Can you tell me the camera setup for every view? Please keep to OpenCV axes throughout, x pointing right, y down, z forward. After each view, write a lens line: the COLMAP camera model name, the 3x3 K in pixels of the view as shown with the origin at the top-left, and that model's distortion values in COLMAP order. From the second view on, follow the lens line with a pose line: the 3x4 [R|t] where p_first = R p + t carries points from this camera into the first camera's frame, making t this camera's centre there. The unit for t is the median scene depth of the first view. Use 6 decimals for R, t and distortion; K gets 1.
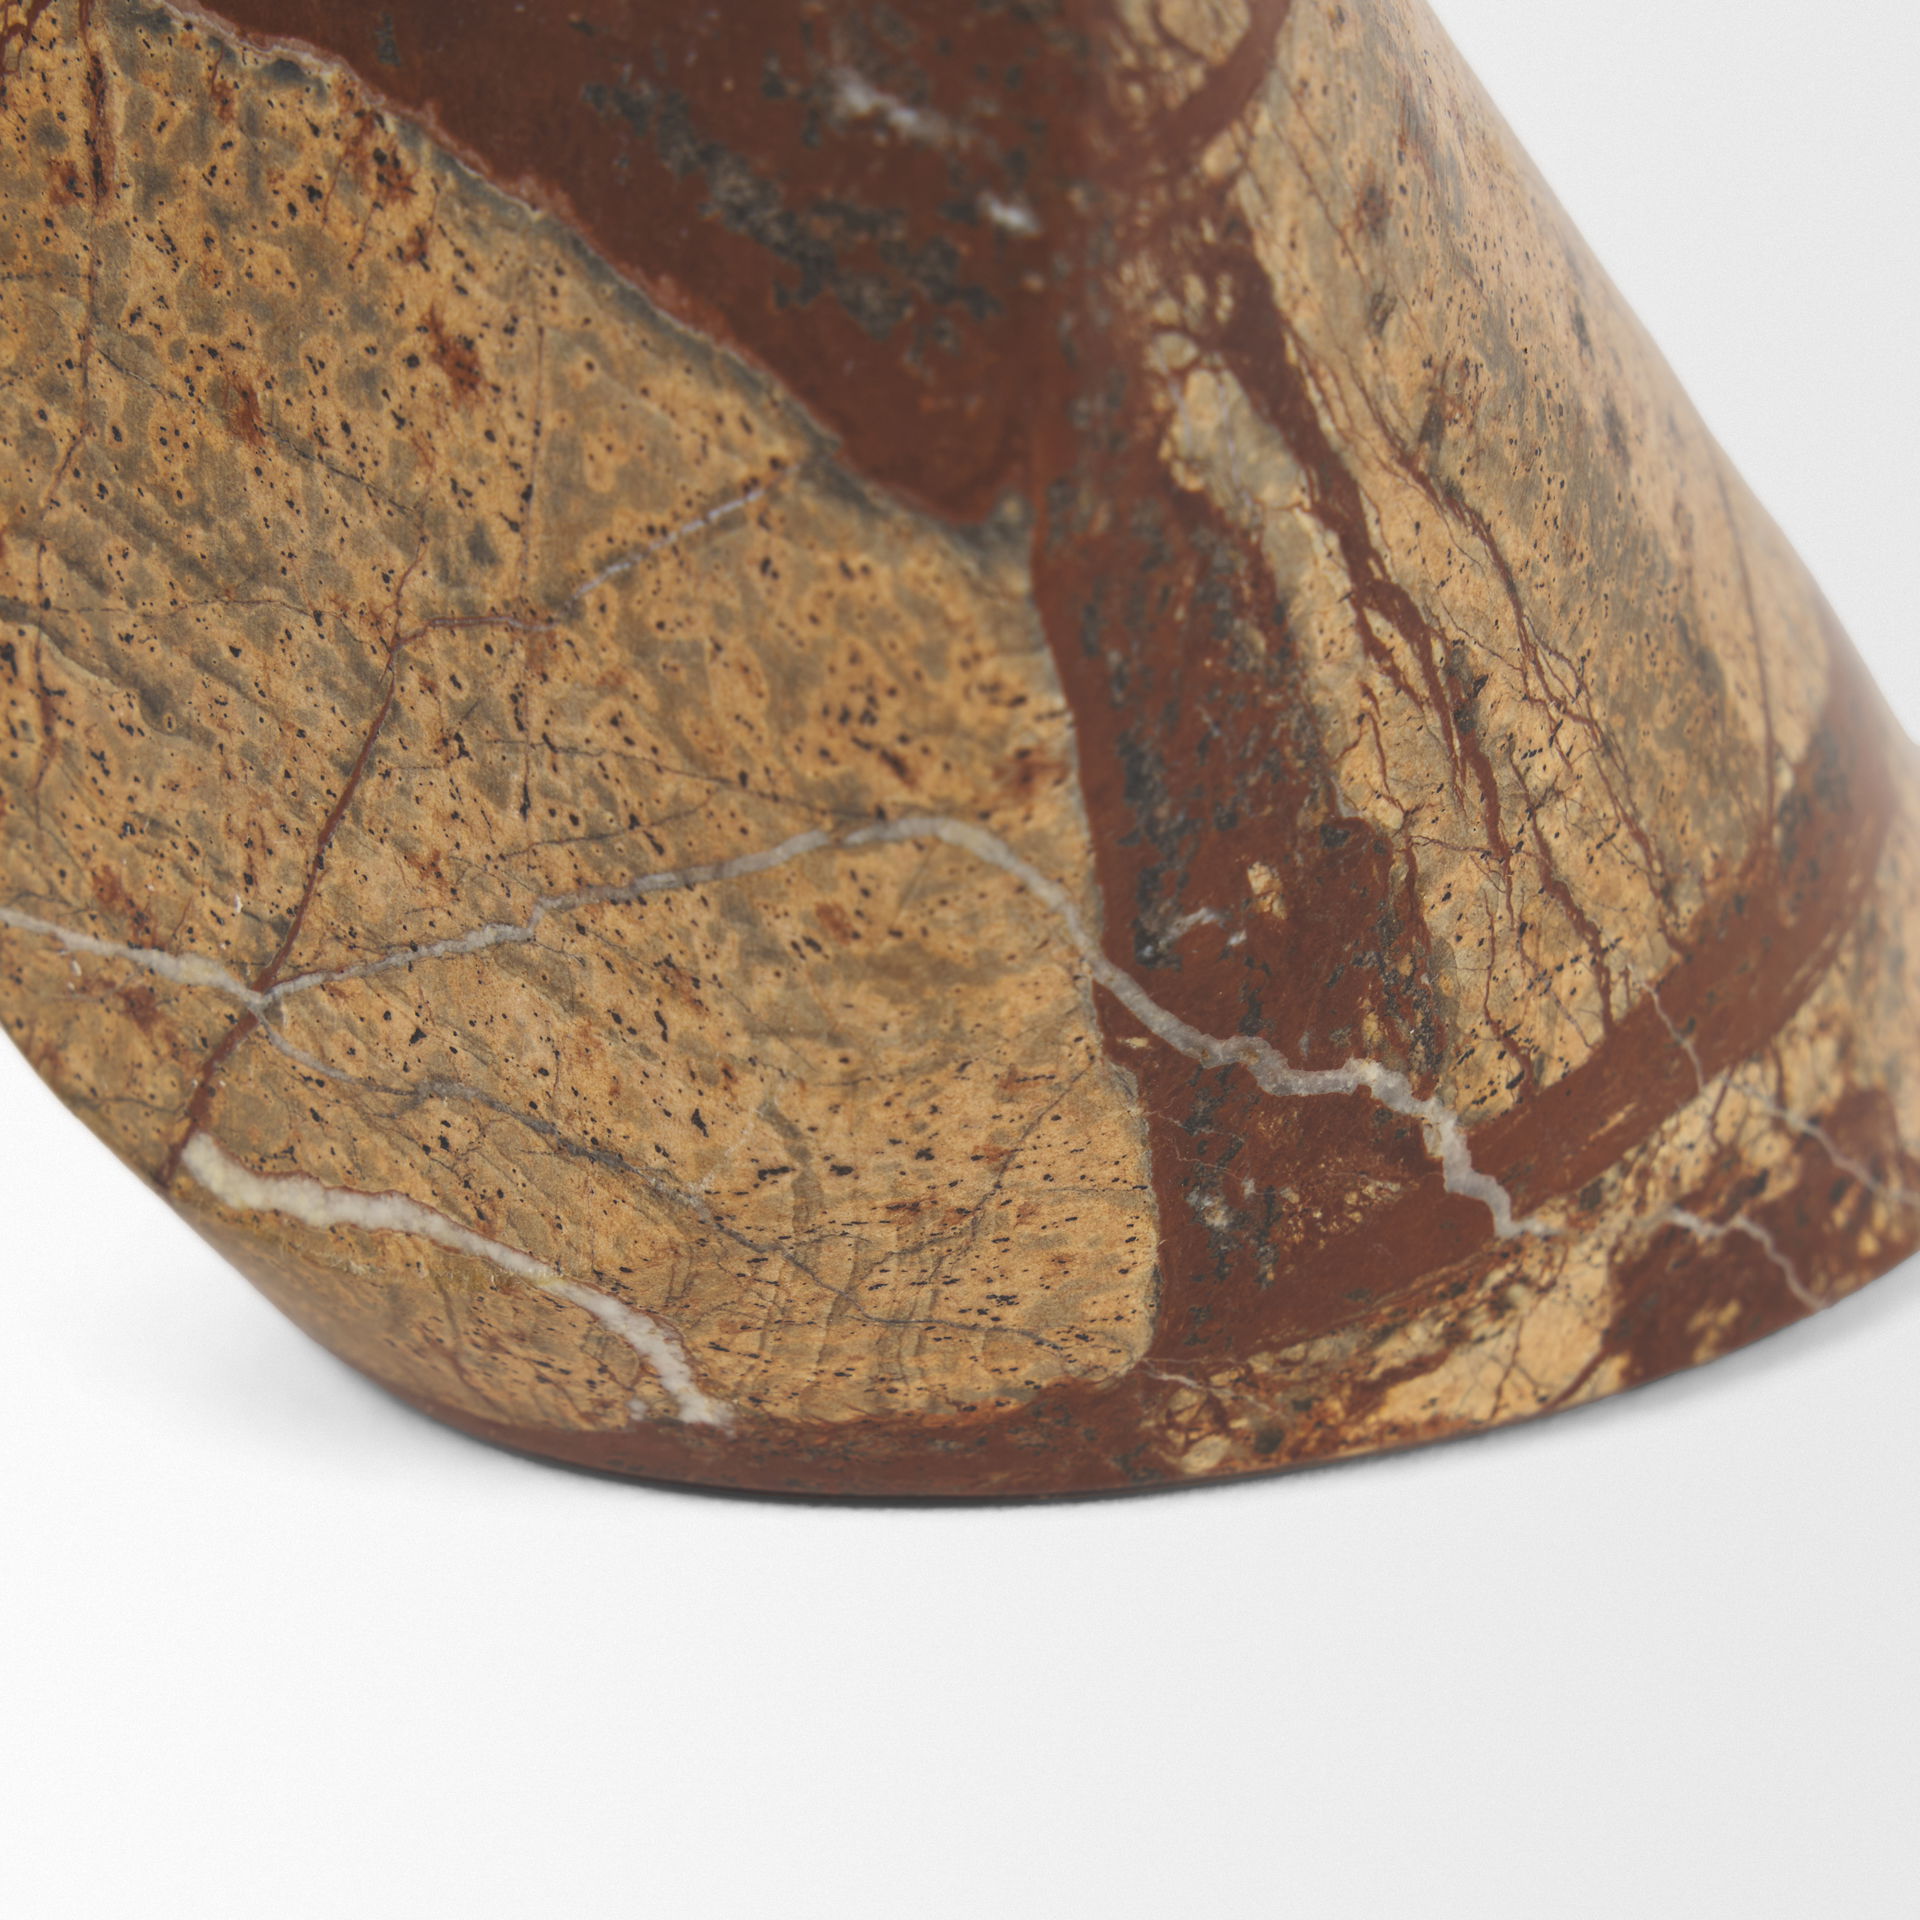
lens RADIAL K [[7844.5, 0, 968.2], [0, 7844.5, 951.8], [0, 0, 1]] dist [-0.044515, 0.000000]
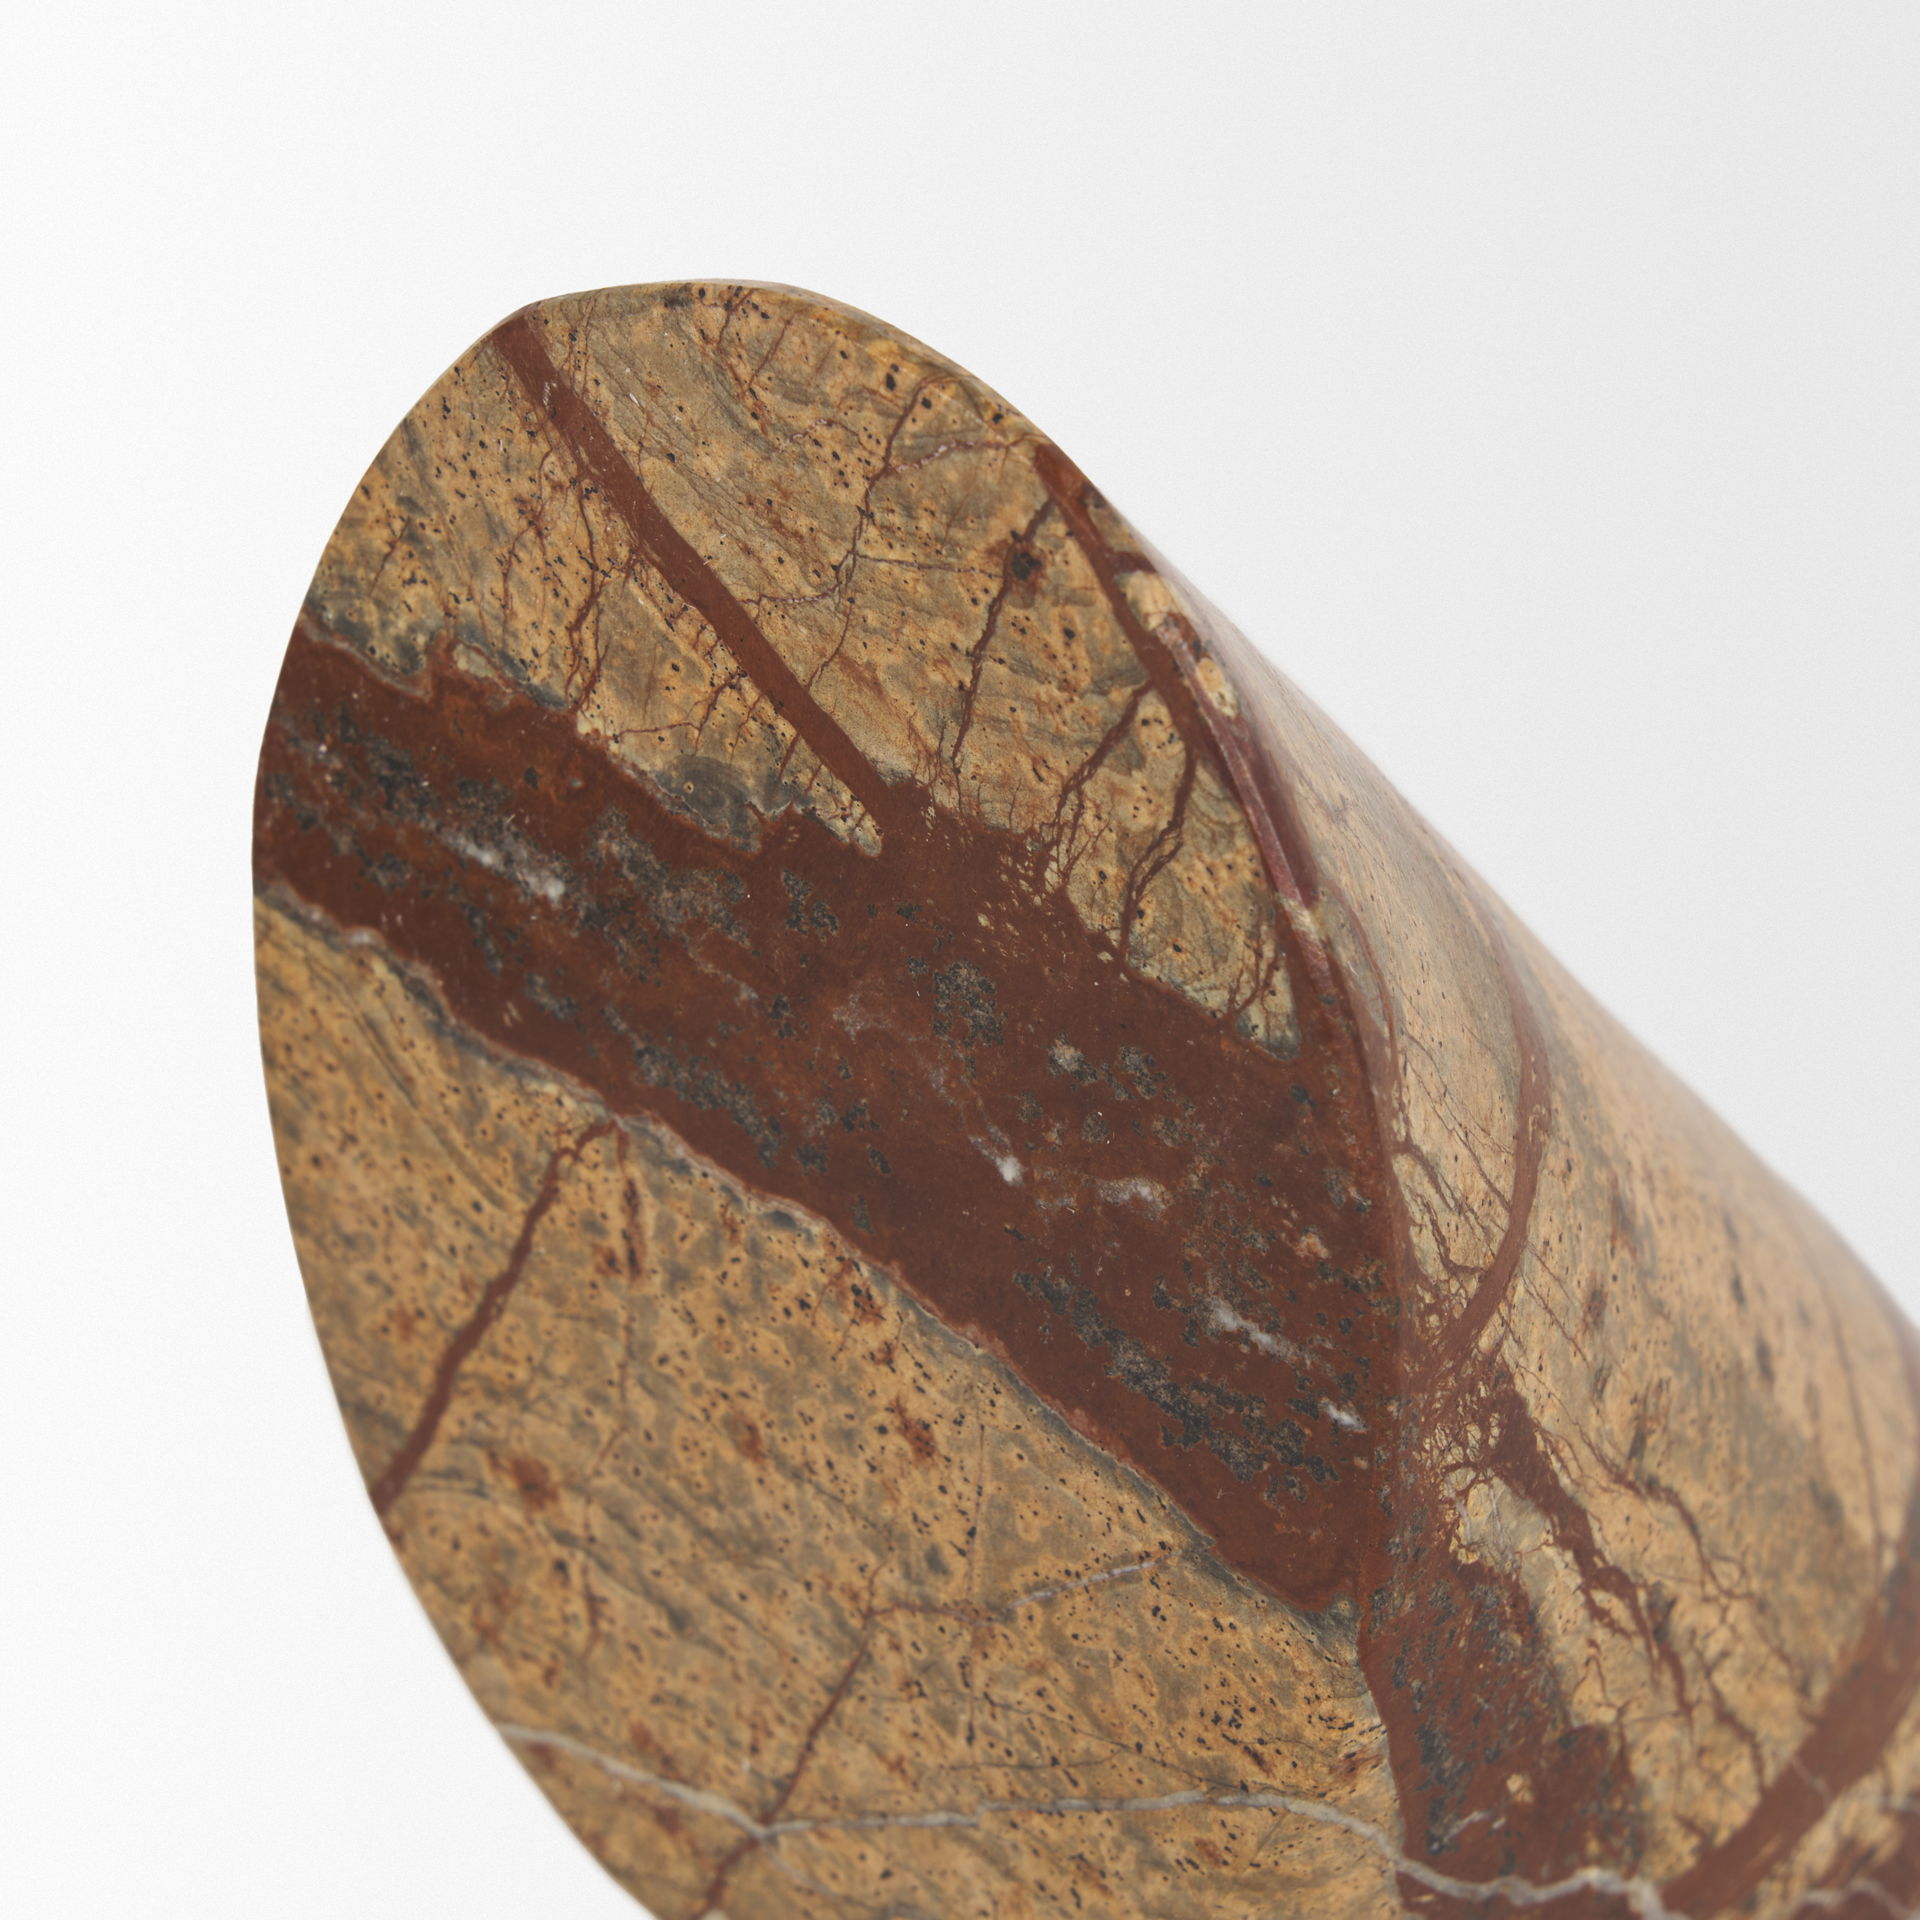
lens RADIAL K [[7844.5, 0, 953.2], [0, 7844.5, 968.0], [0, 0, 1]] dist [-0.044515, 0.000000]
pose [[0.999690, -0.024676, 0.003401, -0.061160], [0.023970, 0.990133, 0.138064, -0.338739], [-0.006774, -0.137940, 0.990417, -0.322380]]
